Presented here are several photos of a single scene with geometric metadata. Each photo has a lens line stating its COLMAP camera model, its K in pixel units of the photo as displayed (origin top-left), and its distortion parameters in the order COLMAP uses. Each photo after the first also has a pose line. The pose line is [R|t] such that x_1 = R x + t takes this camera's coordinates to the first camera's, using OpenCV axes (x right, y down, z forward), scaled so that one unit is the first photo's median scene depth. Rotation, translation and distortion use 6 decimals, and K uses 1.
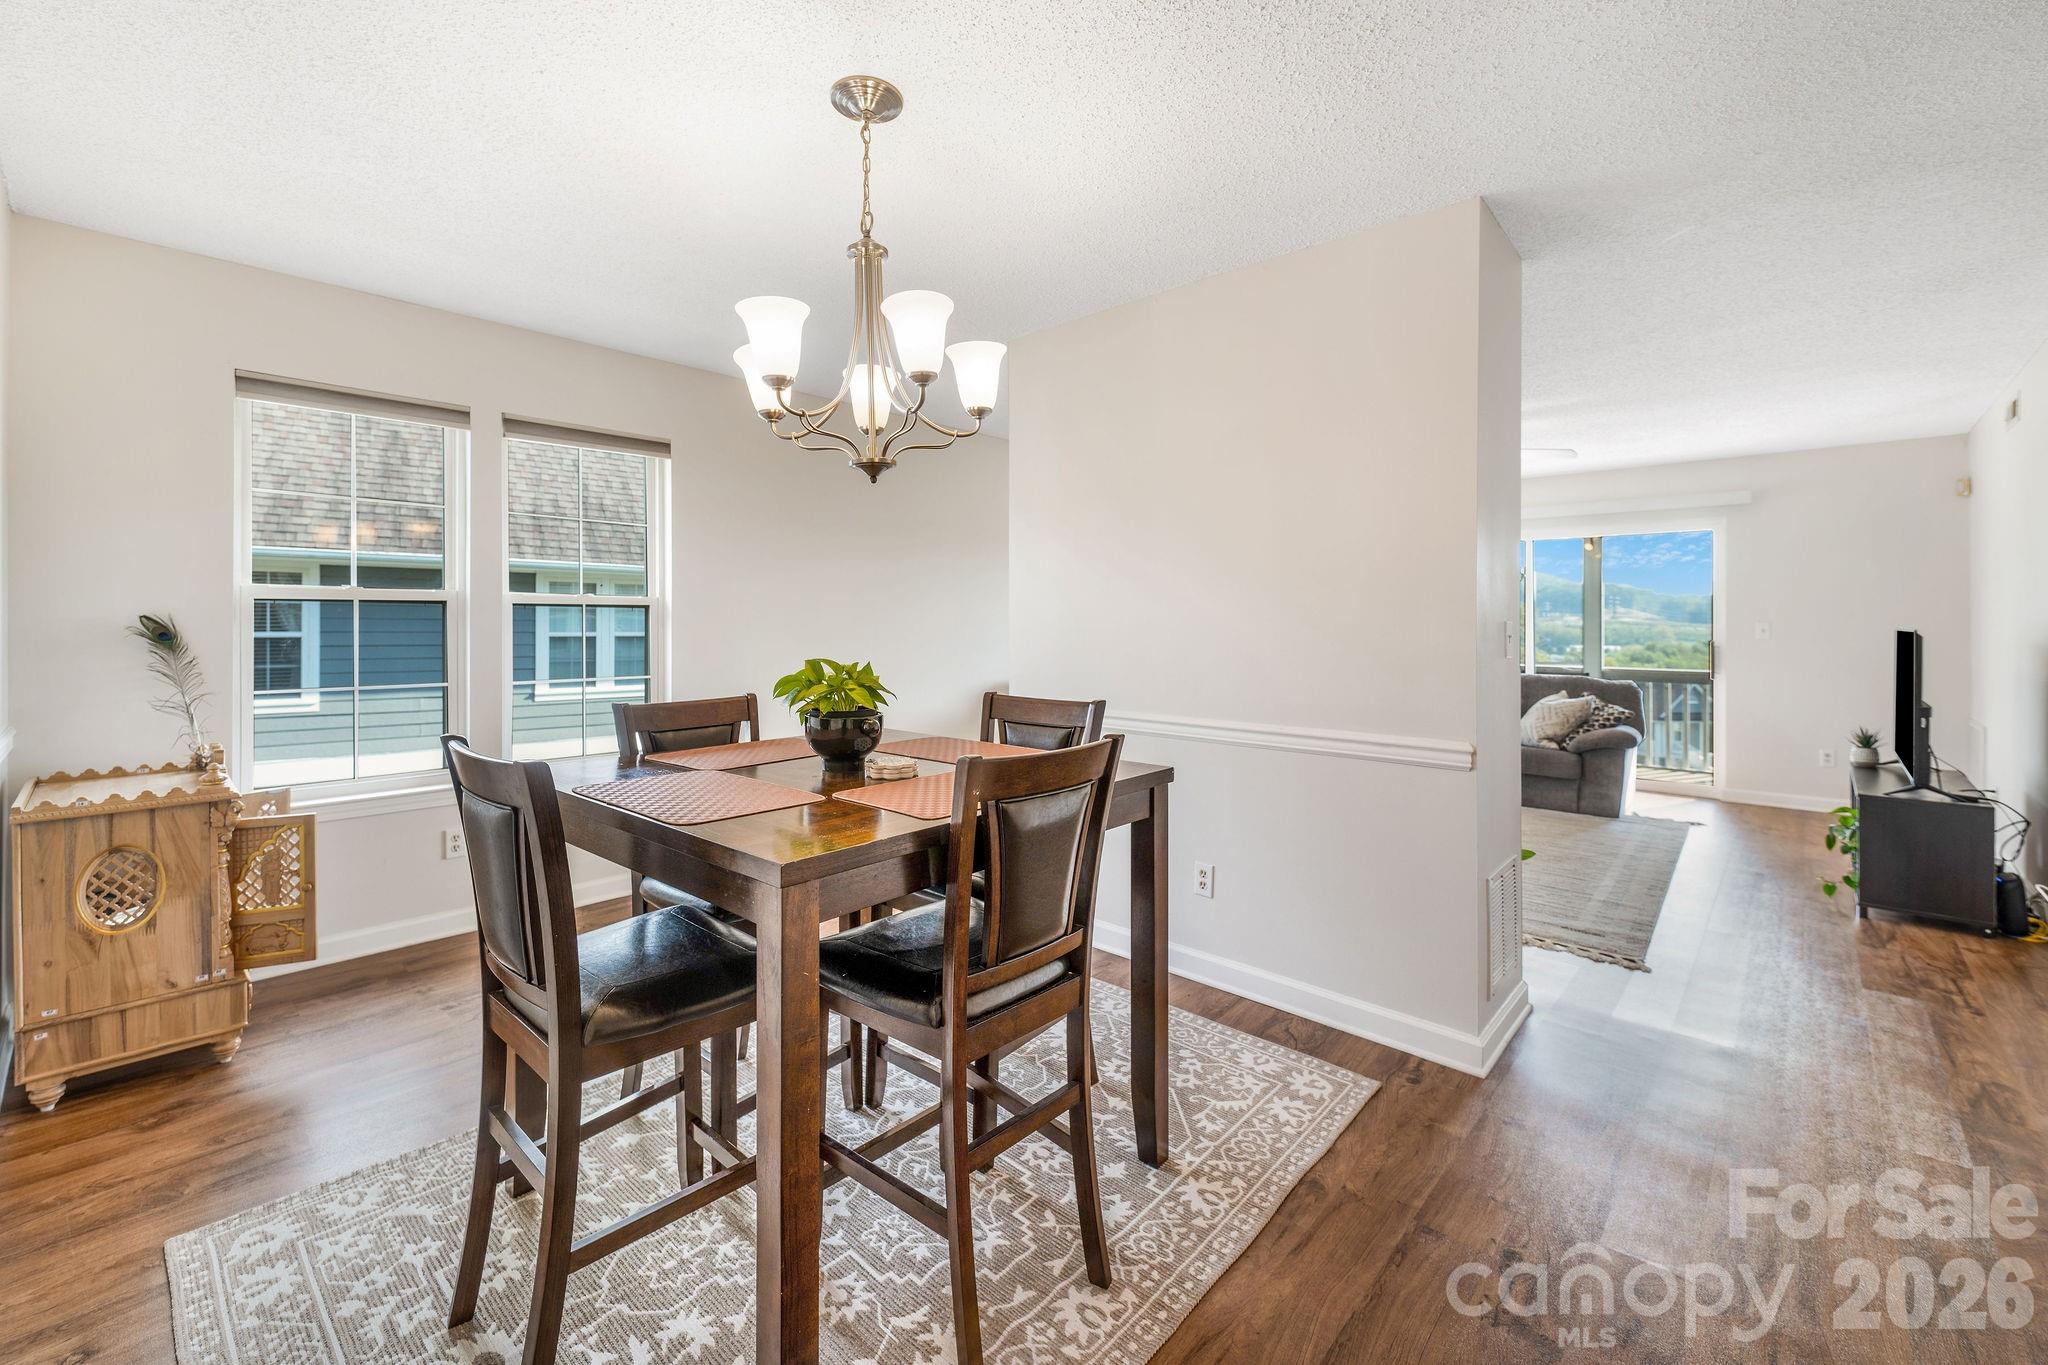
lens RADIAL K [[842.6, 0, 1022.3], [0, 842.6, 634.9], [0, 0, 1]] dist [0.012512, -0.000144]
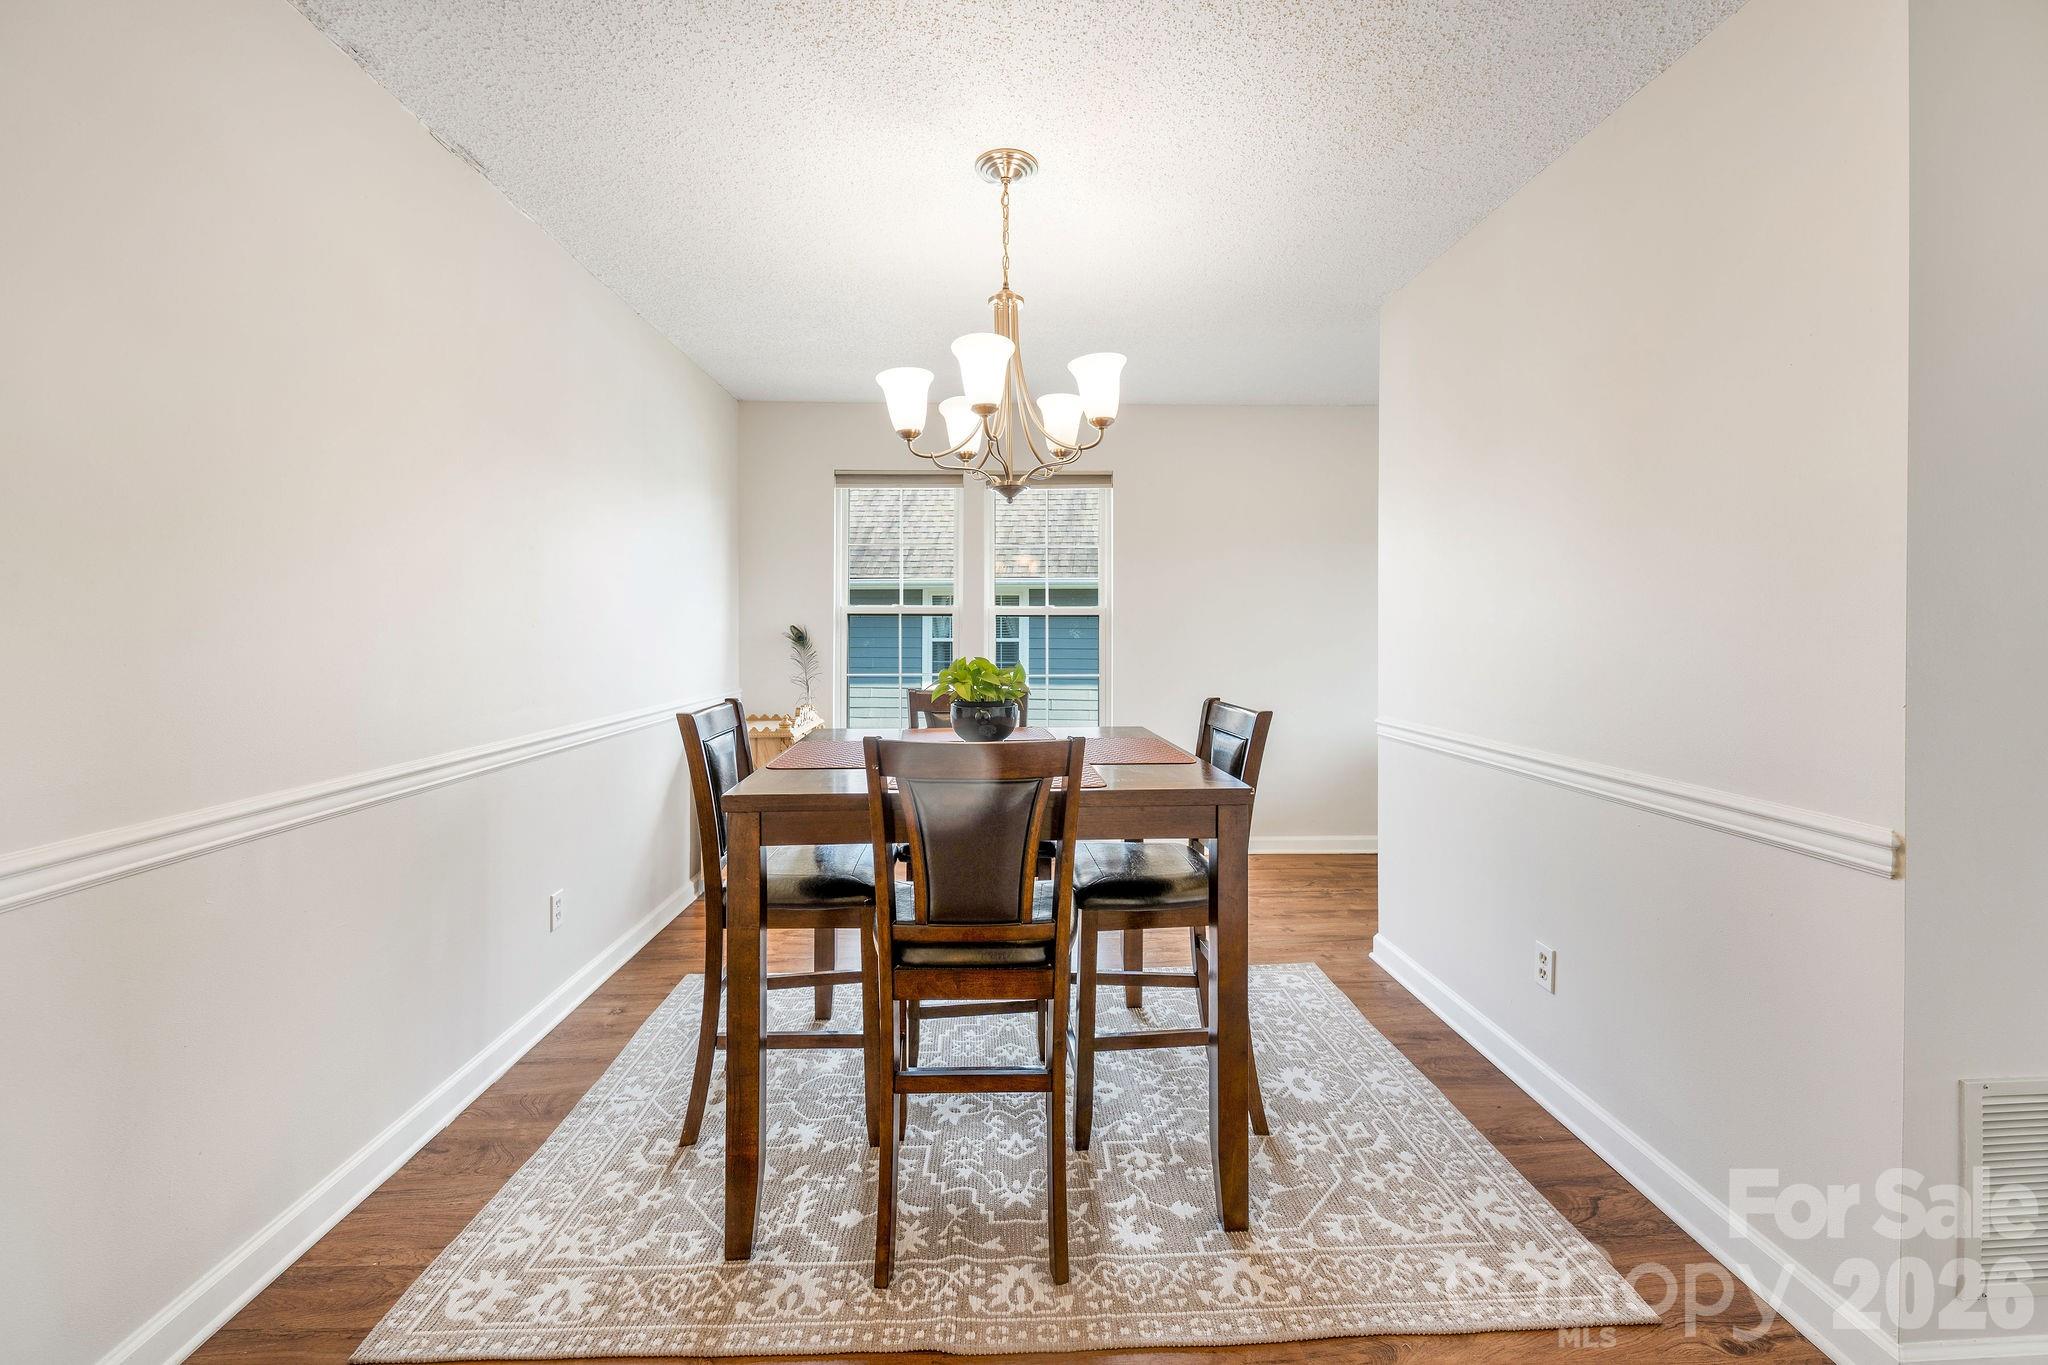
lens RADIAL K [[832.8, 0, 1026.9], [0, 832.8, 646.1], [0, 0, 1]] dist [0.014863, -0.000122]
pose [[0.707111, 0.009245, -0.707042, 0.572706], [-0.007631, 0.999956, 0.005444, 0.005455], [0.707061, 0.001546, 0.707151, 0.199572]]
